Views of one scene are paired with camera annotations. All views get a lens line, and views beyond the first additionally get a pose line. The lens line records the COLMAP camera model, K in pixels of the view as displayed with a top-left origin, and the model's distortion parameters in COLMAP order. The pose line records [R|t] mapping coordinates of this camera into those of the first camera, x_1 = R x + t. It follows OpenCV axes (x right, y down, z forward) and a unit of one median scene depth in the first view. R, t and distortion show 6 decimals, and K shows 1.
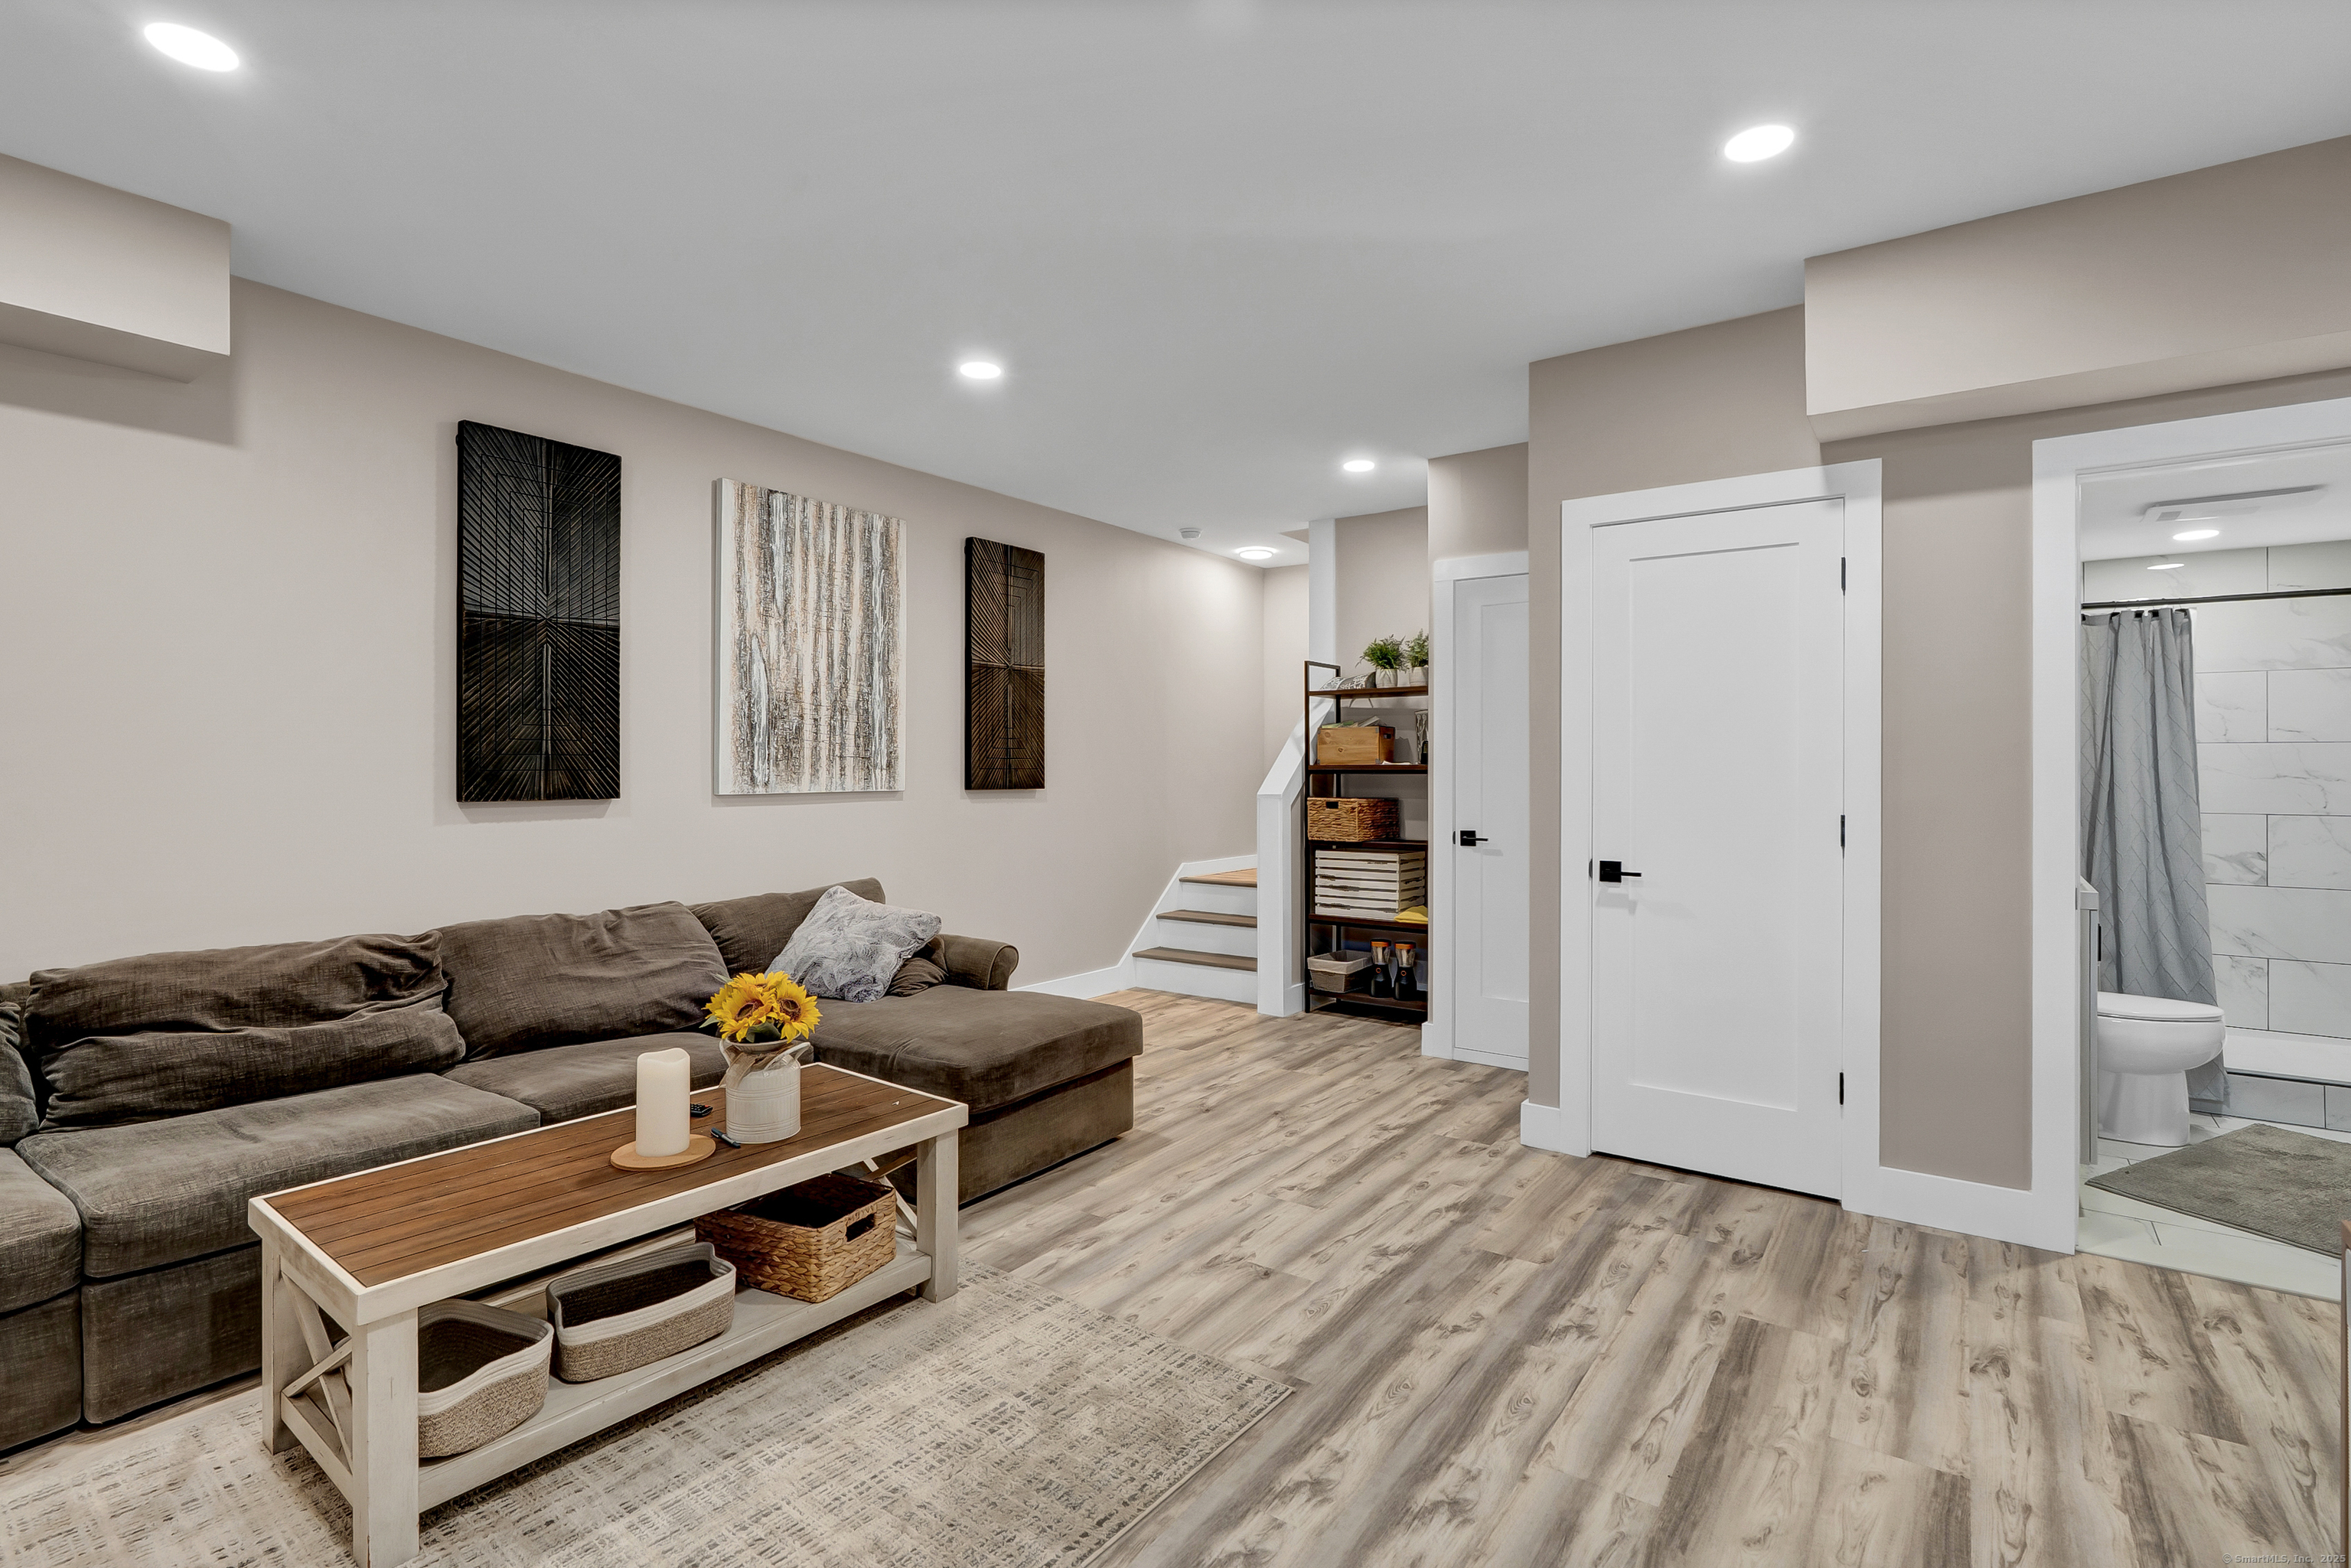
lens RADIAL K [[1099.4, 0, 1170.8], [0, 1099.4, 771.1], [0, 0, 1]] dist [0.001484, 0.000155]
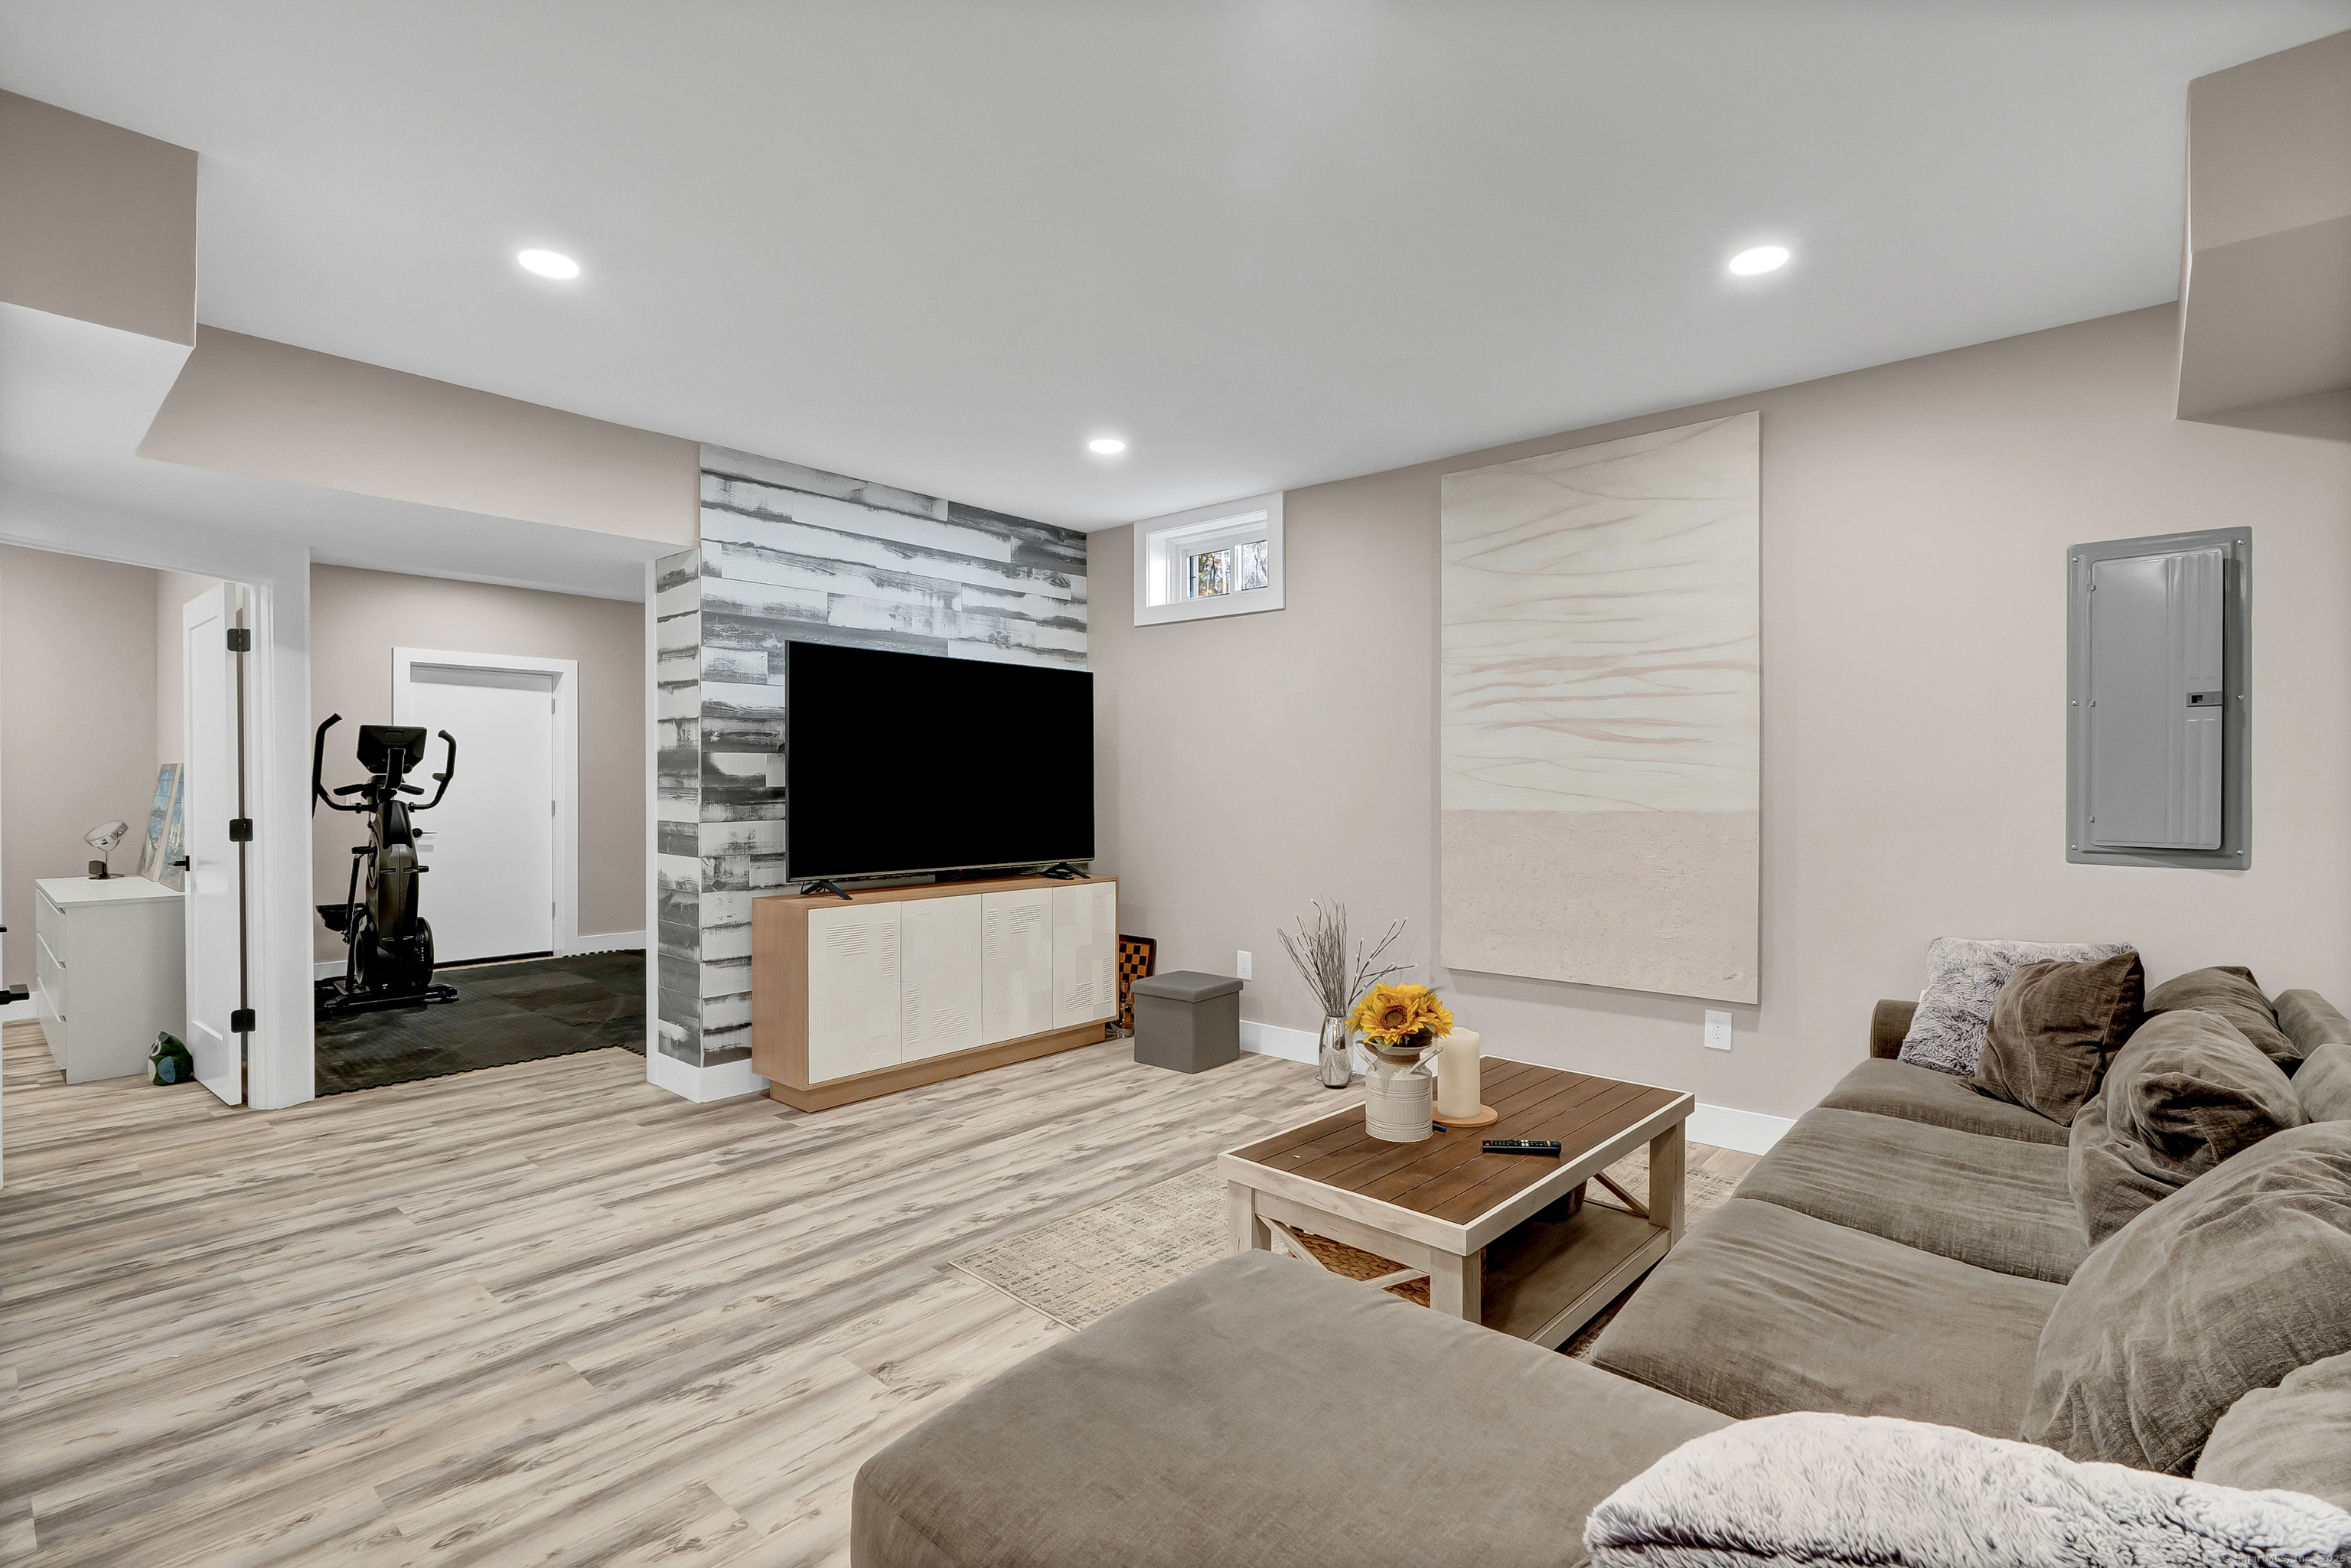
lens RADIAL K [[1099.4, 0, 1171.4], [0, 1099.4, 785.7], [0, 0, 1]] dist [0.001484, 0.000155]
pose [[-0.995232, -0.001764, 0.097517, -0.252431], [-0.001268, 0.999986, 0.005155, -0.010597], [-0.097525, 0.005006, -0.995220, 2.064956]]
